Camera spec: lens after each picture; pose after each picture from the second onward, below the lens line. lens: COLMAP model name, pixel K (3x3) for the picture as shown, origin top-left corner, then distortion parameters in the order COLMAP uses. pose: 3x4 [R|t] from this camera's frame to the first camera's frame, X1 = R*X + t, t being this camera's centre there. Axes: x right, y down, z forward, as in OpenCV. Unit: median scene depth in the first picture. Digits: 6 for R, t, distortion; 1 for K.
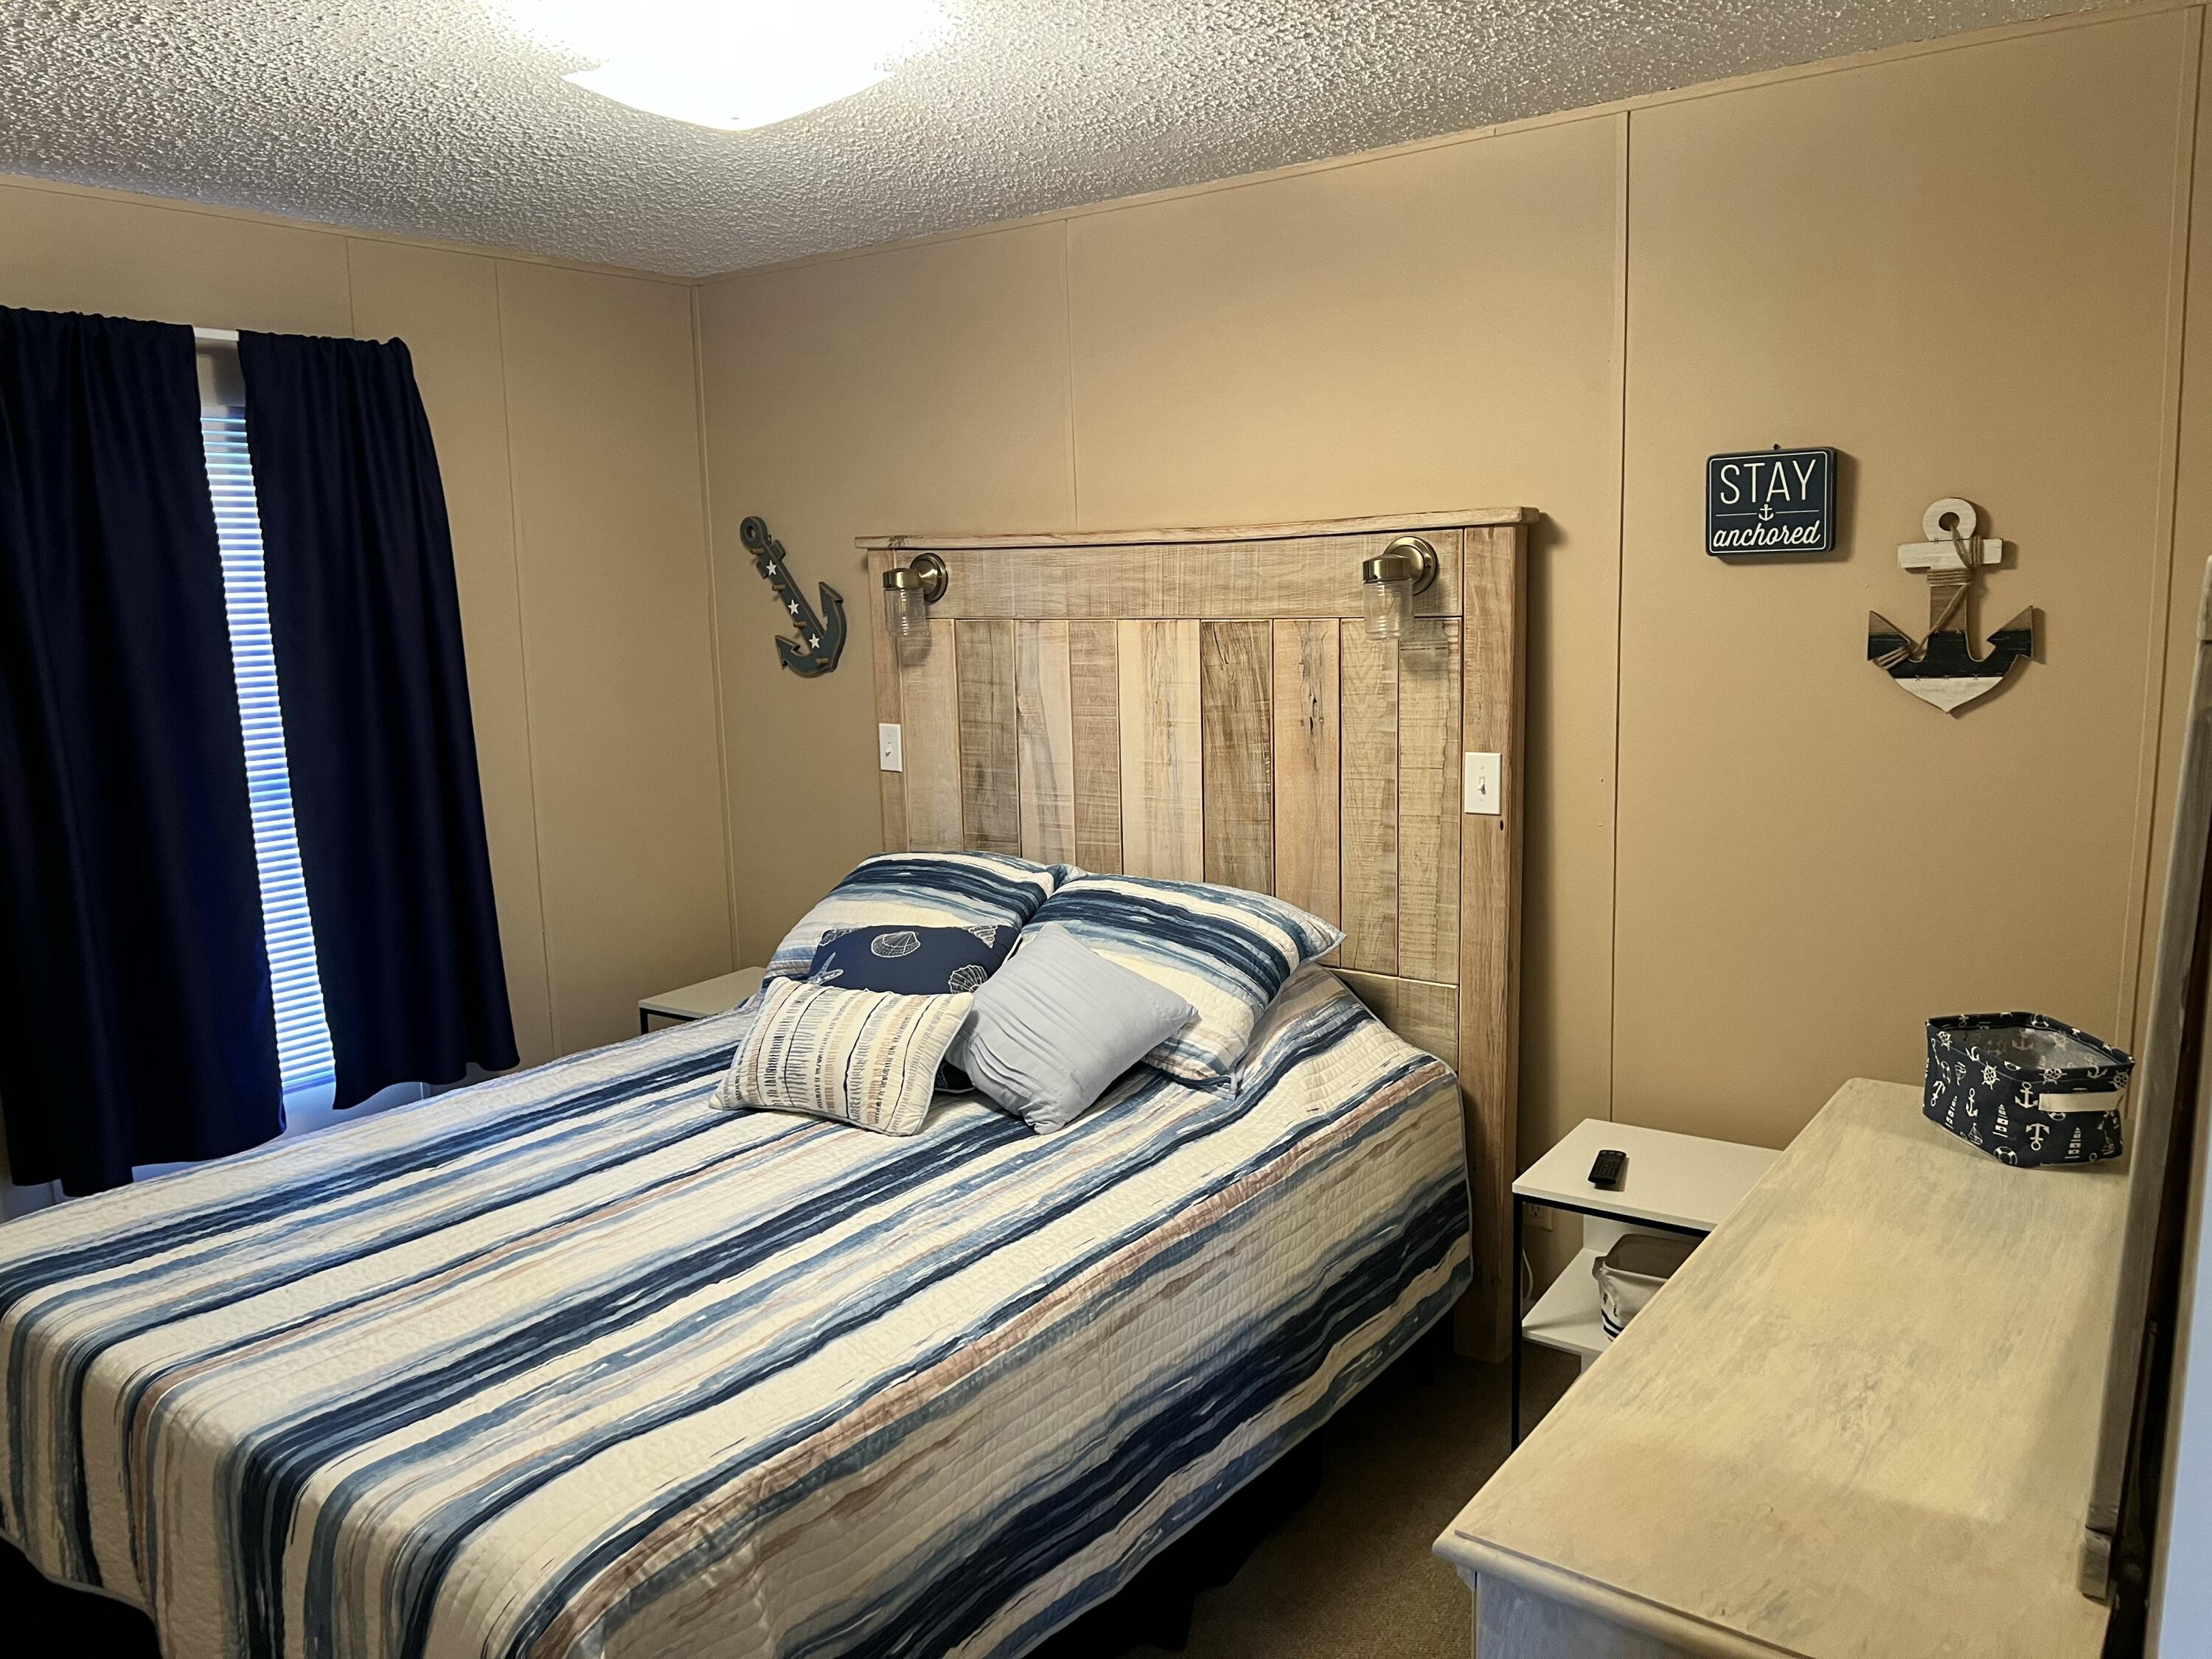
lens RADIAL K [[1654.4, 0, 1108.2], [0, 1654.4, 847.1], [0, 0, 1]] dist [0.054635, -0.053626]
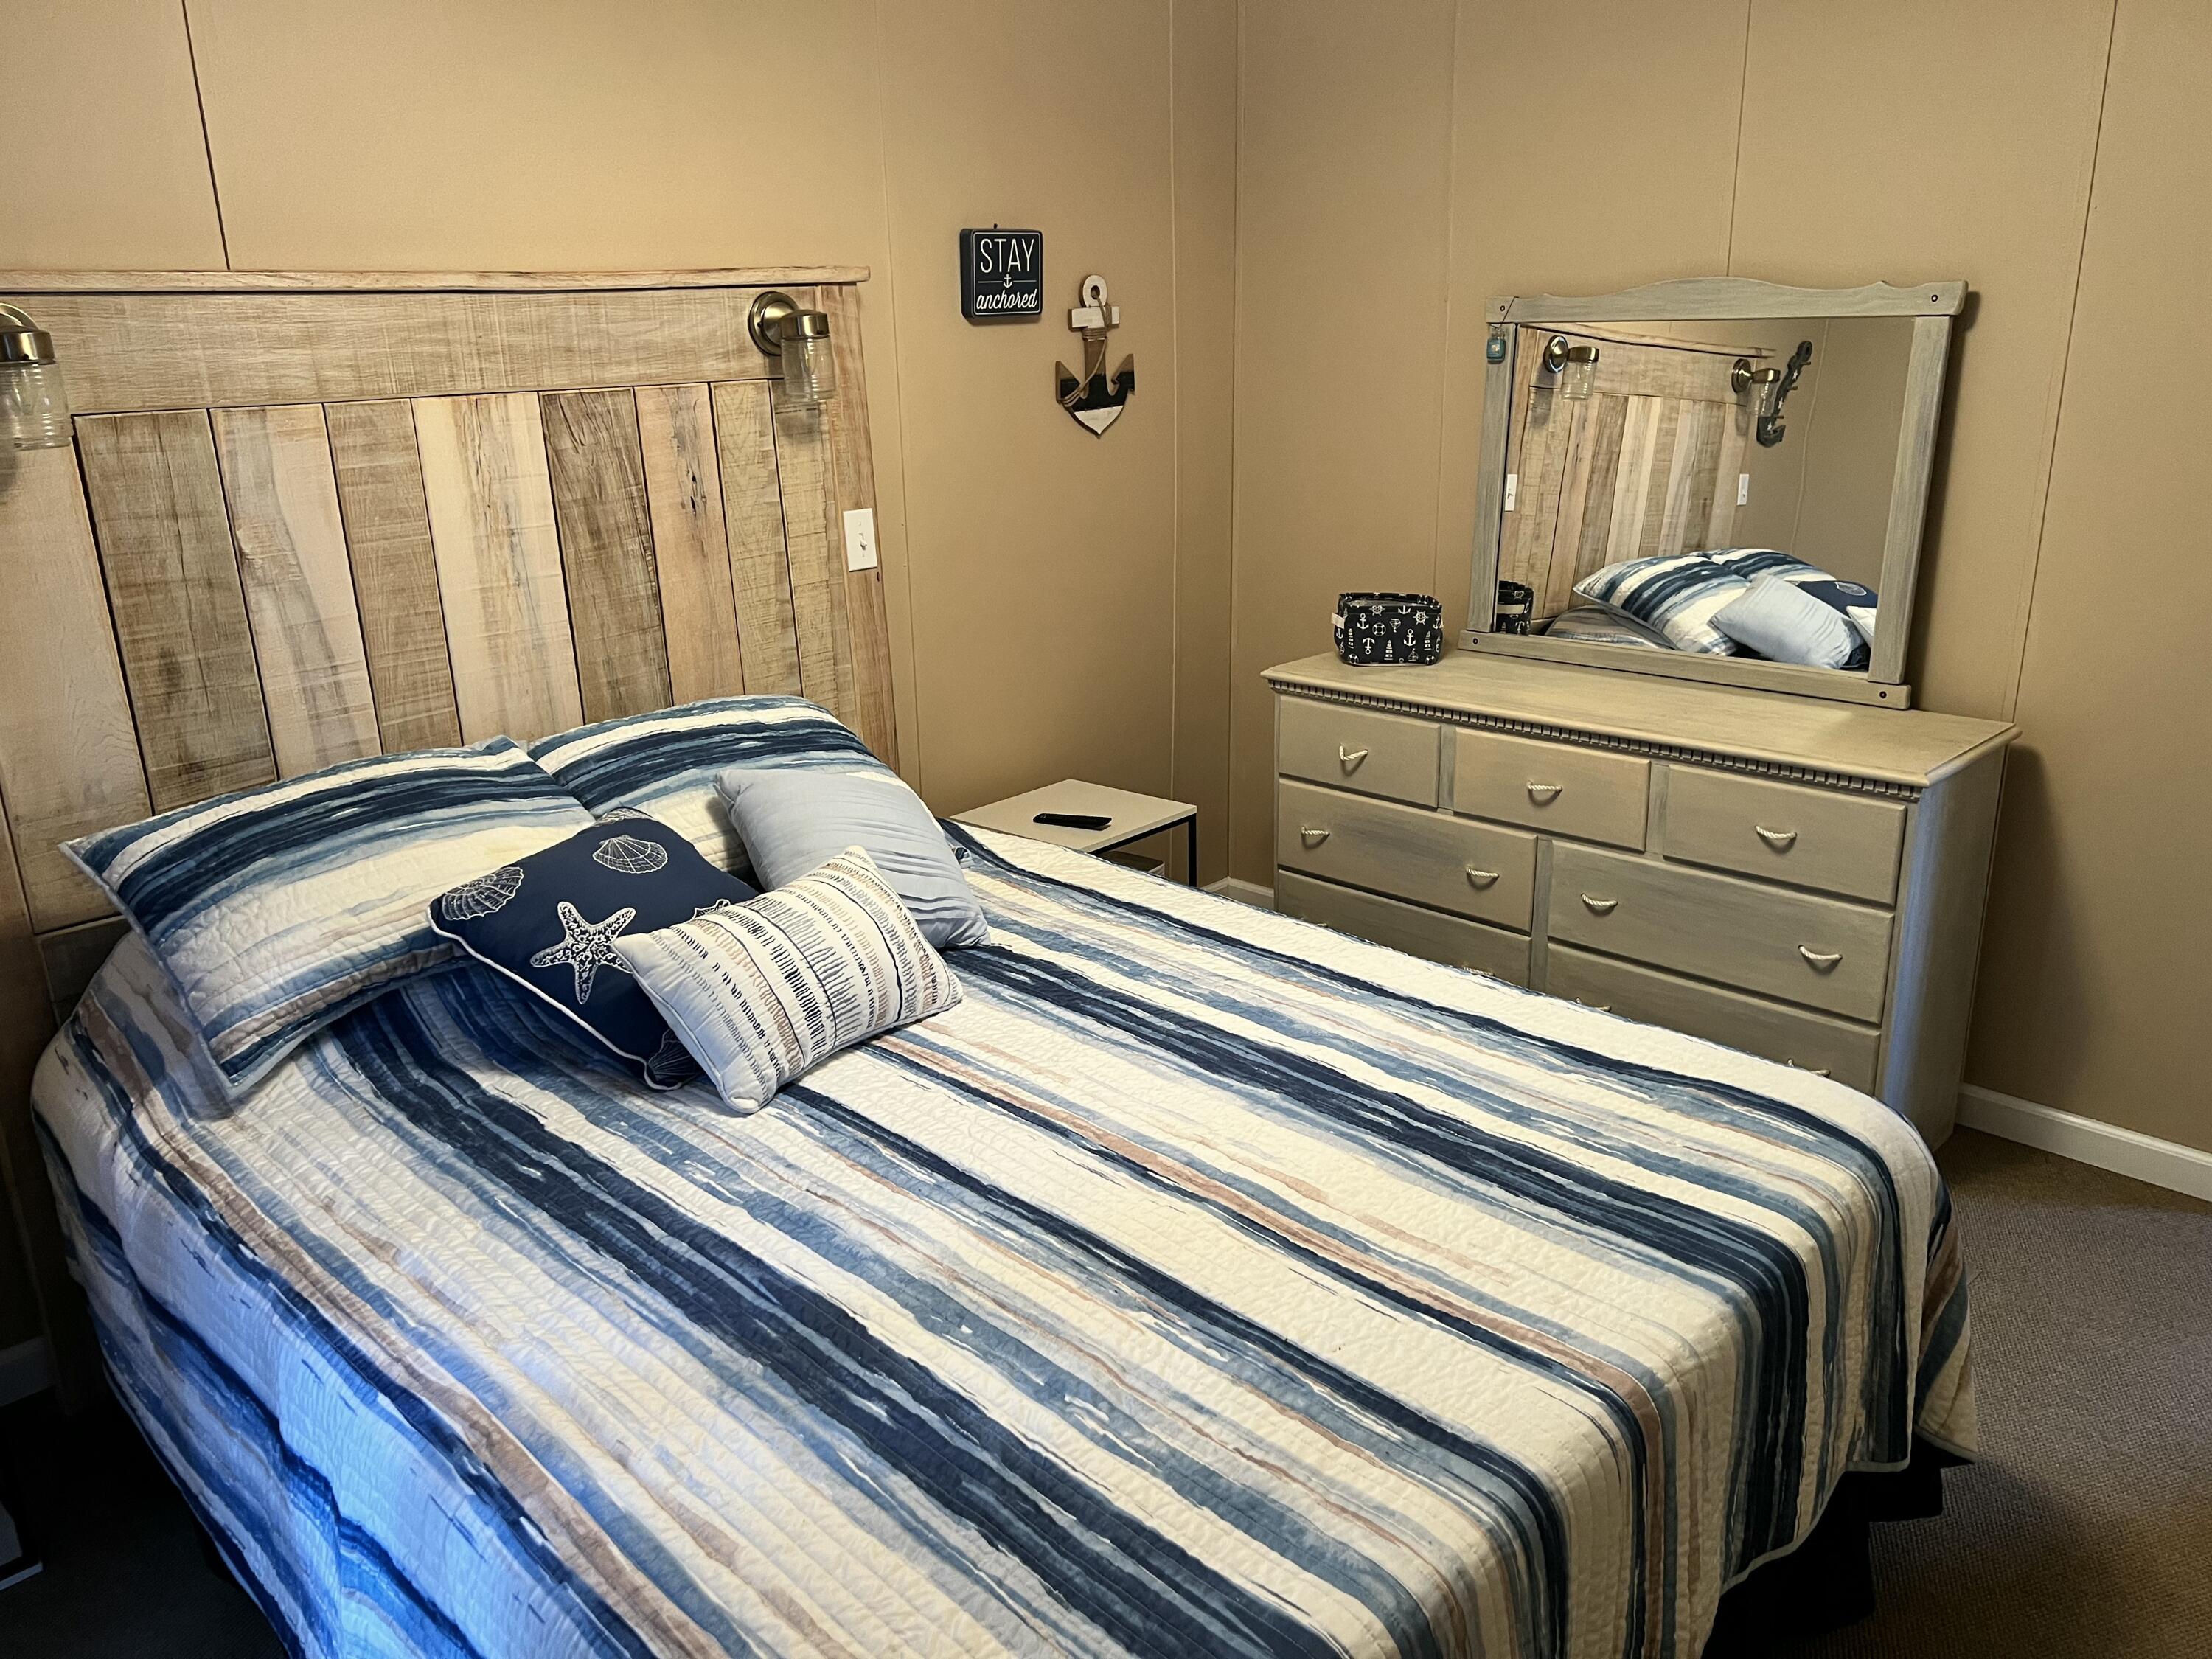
lens RADIAL K [[1654.4, 0, 1127.9], [0, 1654.4, 820.7], [0, 0, 1]] dist [0.054635, -0.053626]
pose [[0.132675, -0.264884, 0.955109, -0.745199], [0.194233, 0.951893, 0.237011, -0.079161], [-0.971942, 0.154069, 0.177742, 0.635433]]
